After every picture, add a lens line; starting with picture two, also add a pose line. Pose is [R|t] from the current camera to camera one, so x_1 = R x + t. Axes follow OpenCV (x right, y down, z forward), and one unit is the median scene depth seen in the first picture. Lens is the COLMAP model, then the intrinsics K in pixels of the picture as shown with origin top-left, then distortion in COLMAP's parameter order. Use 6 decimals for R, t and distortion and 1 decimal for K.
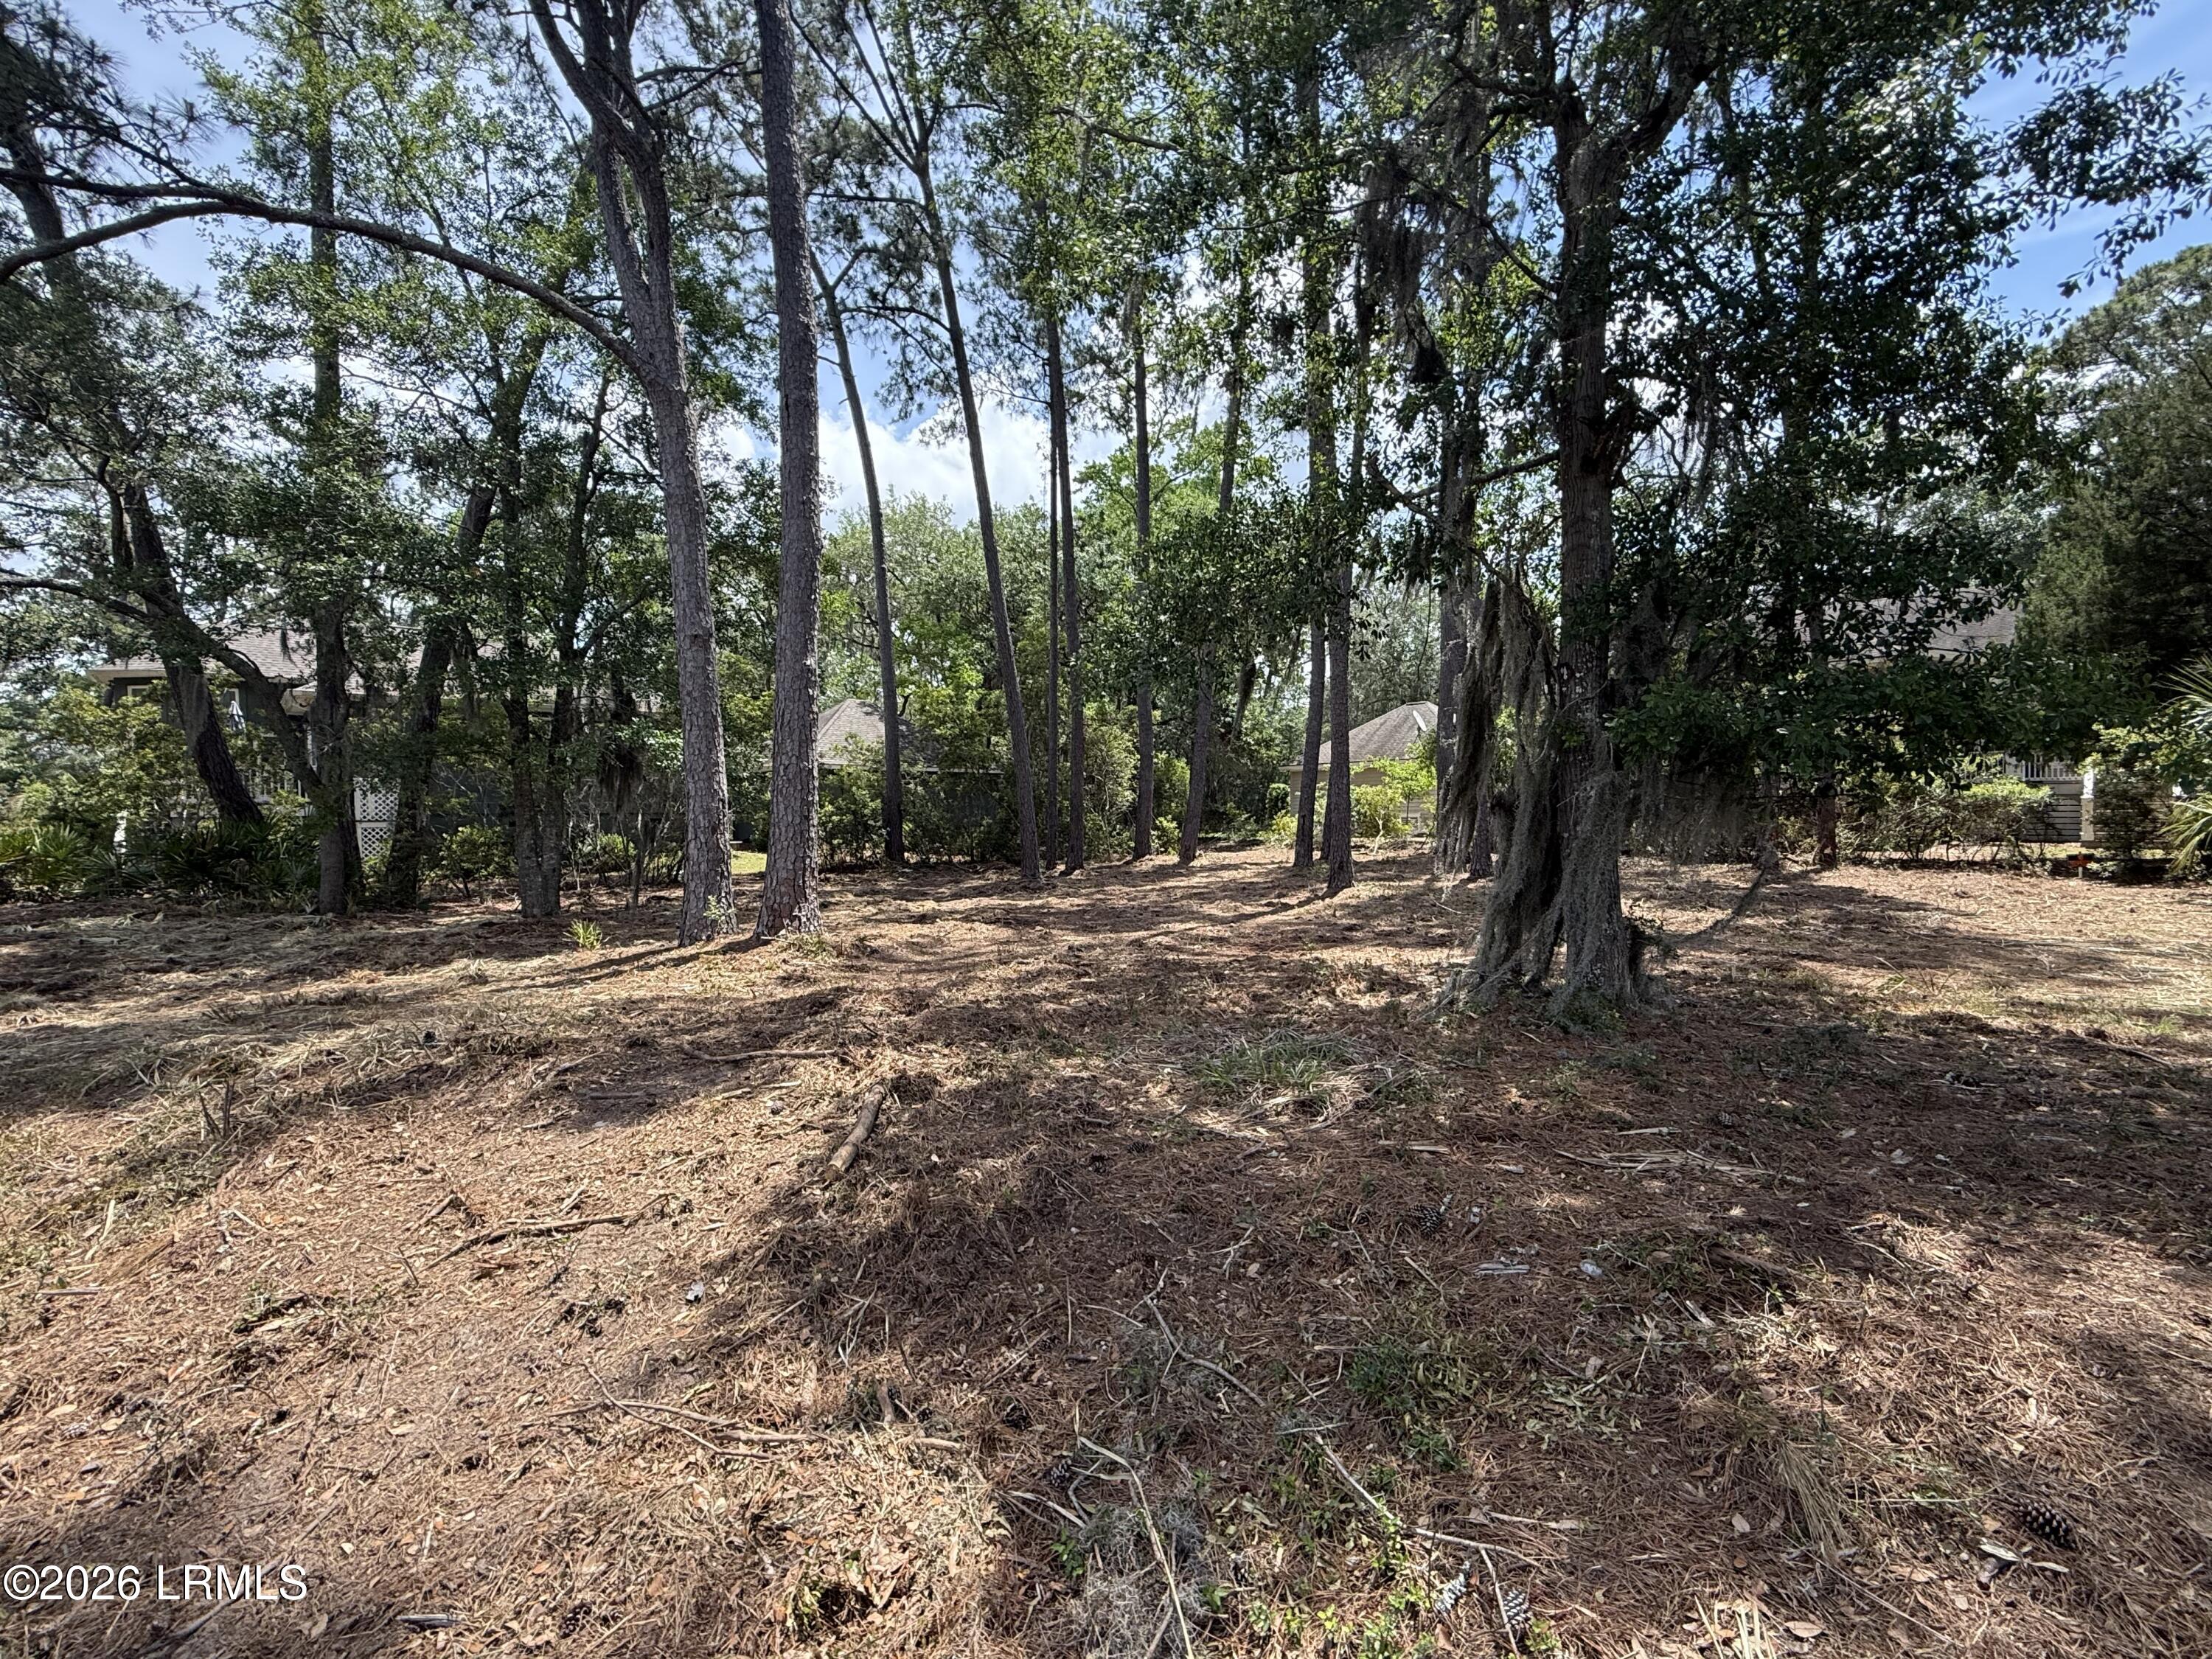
lens RADIAL K [[962.5, 0, 1106.0], [0, 962.5, 829.5], [0, 0, 1]] dist [0.001006, -0.000100]
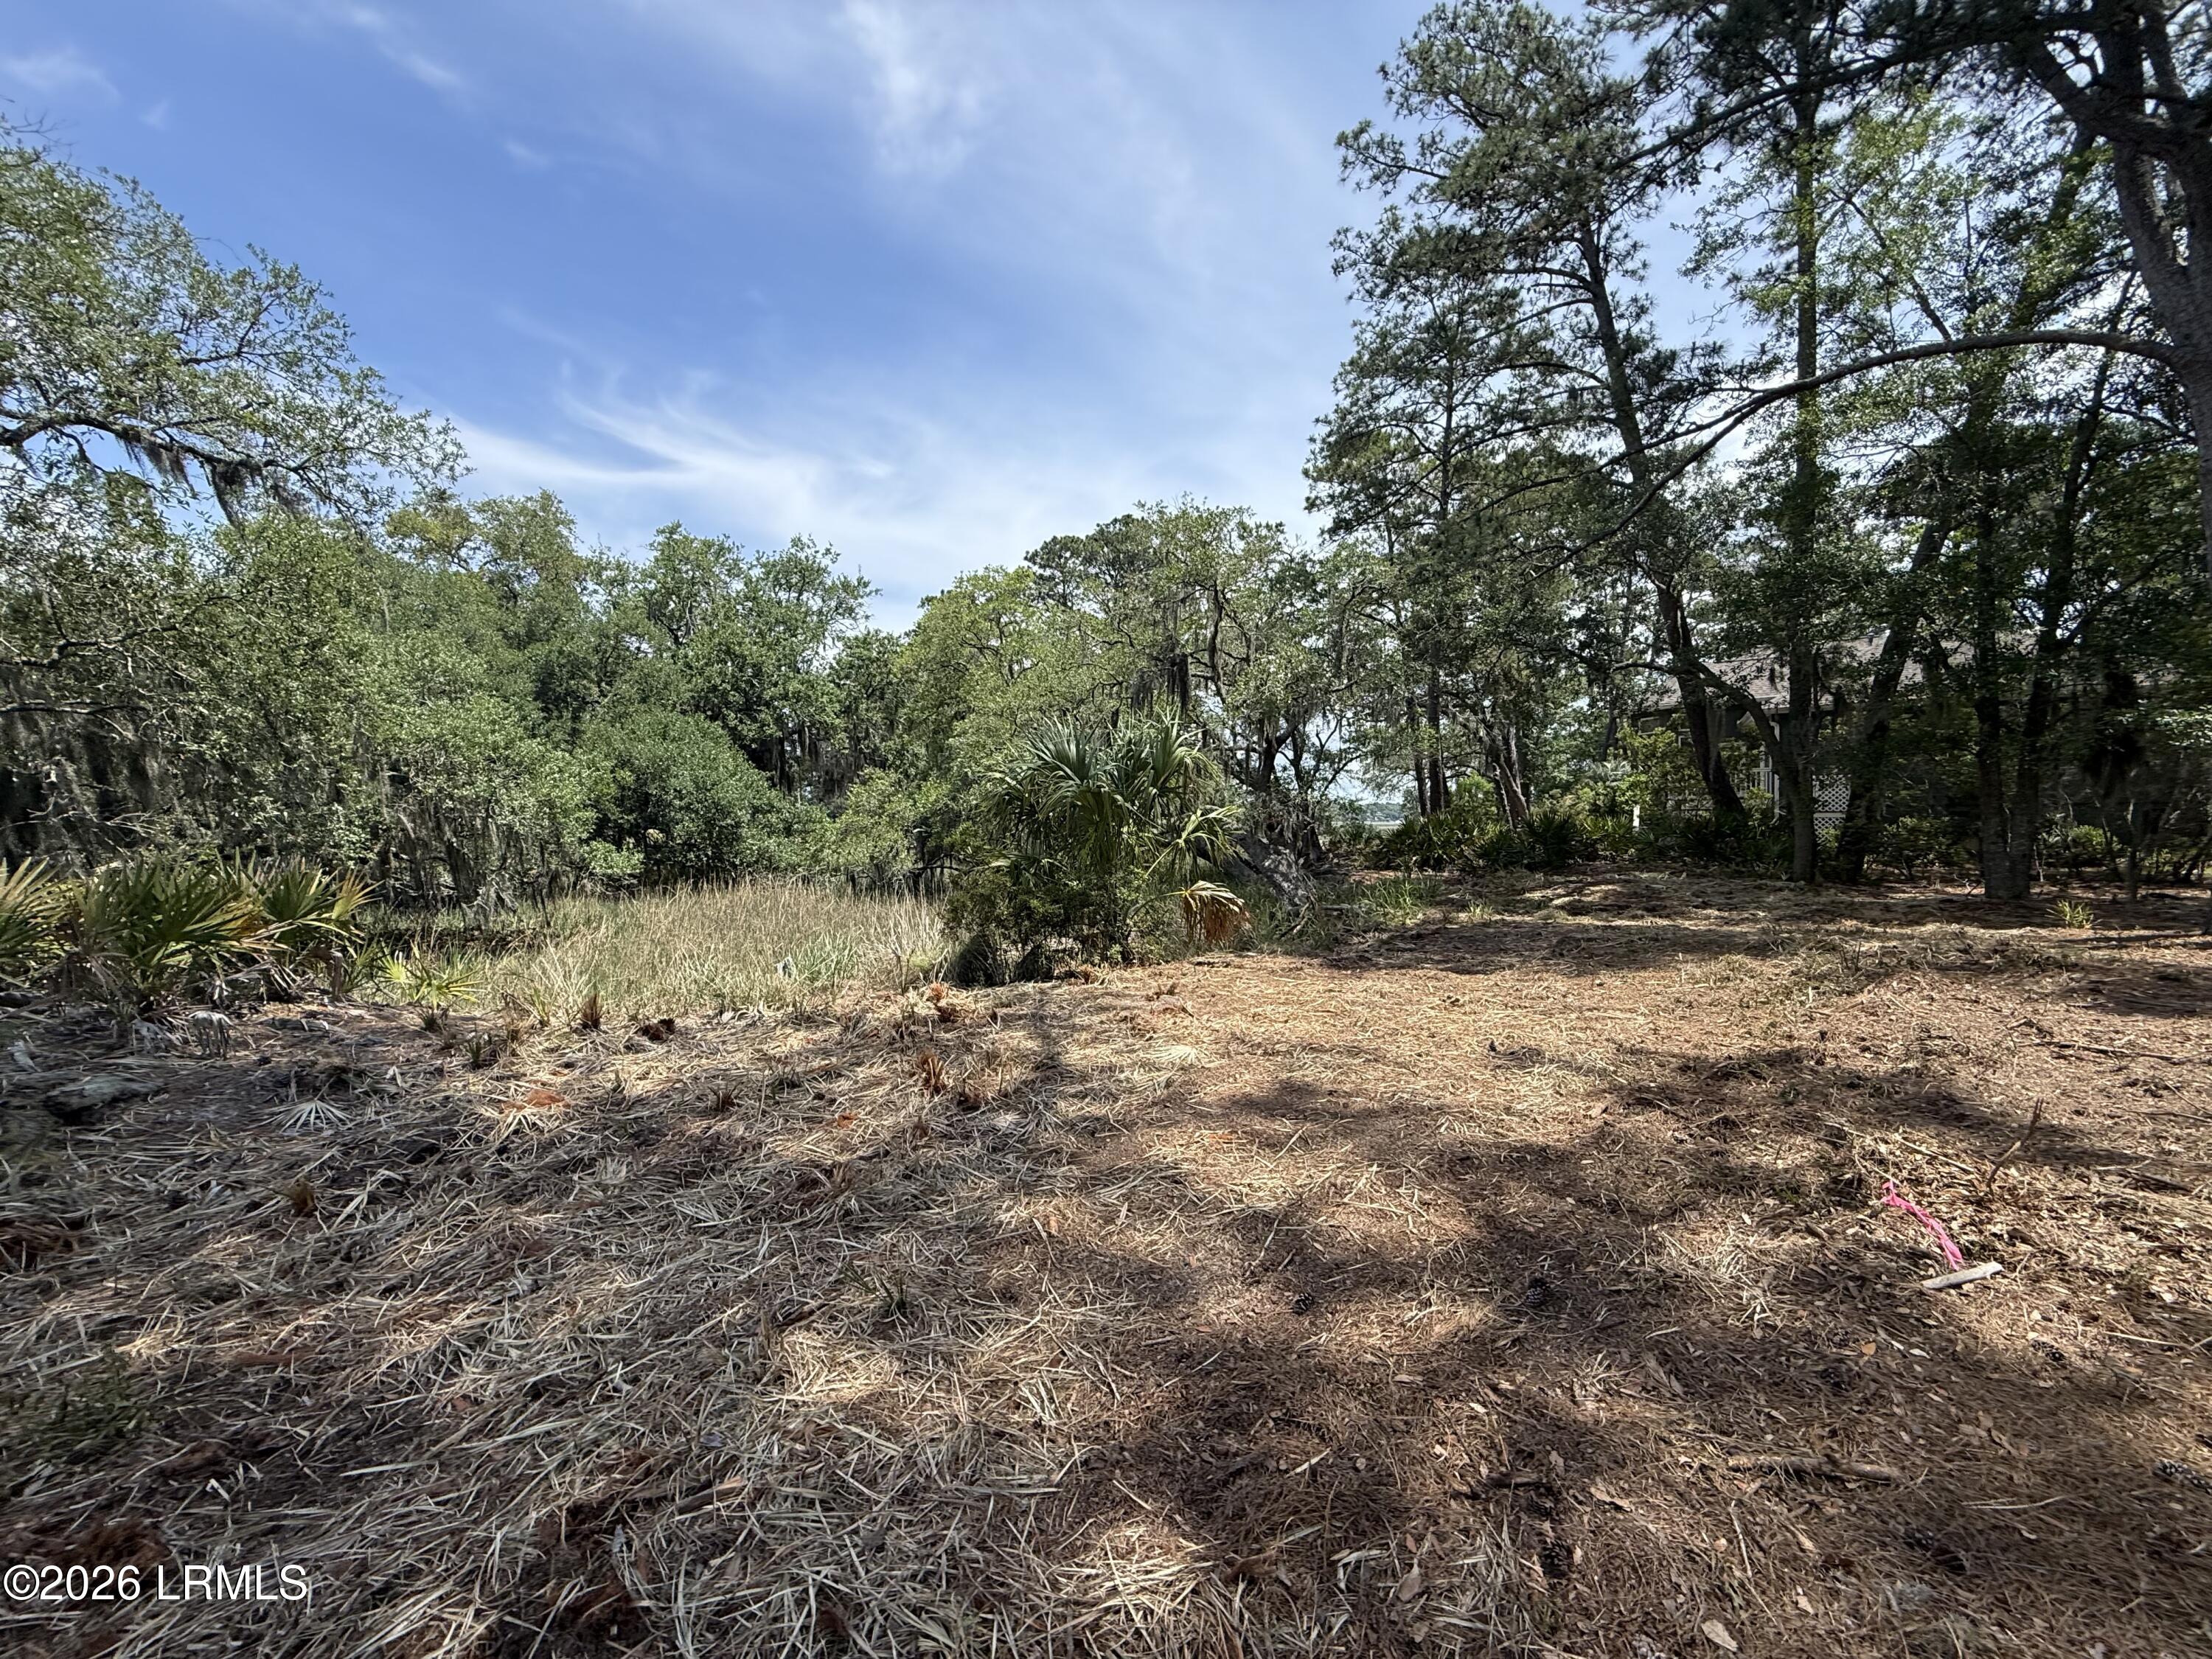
lens RADIAL K [[882.2, 0, 1077.9], [0, 882.2, 833.2], [0, 0, 1]] dist [0.003062, 0.000714]
pose [[0.253615, 0.018147, -0.967135, 0.100111], [-0.006321, 0.999834, 0.017103, 0.008356], [0.967285, 0.001776, 0.253687, -0.251369]]
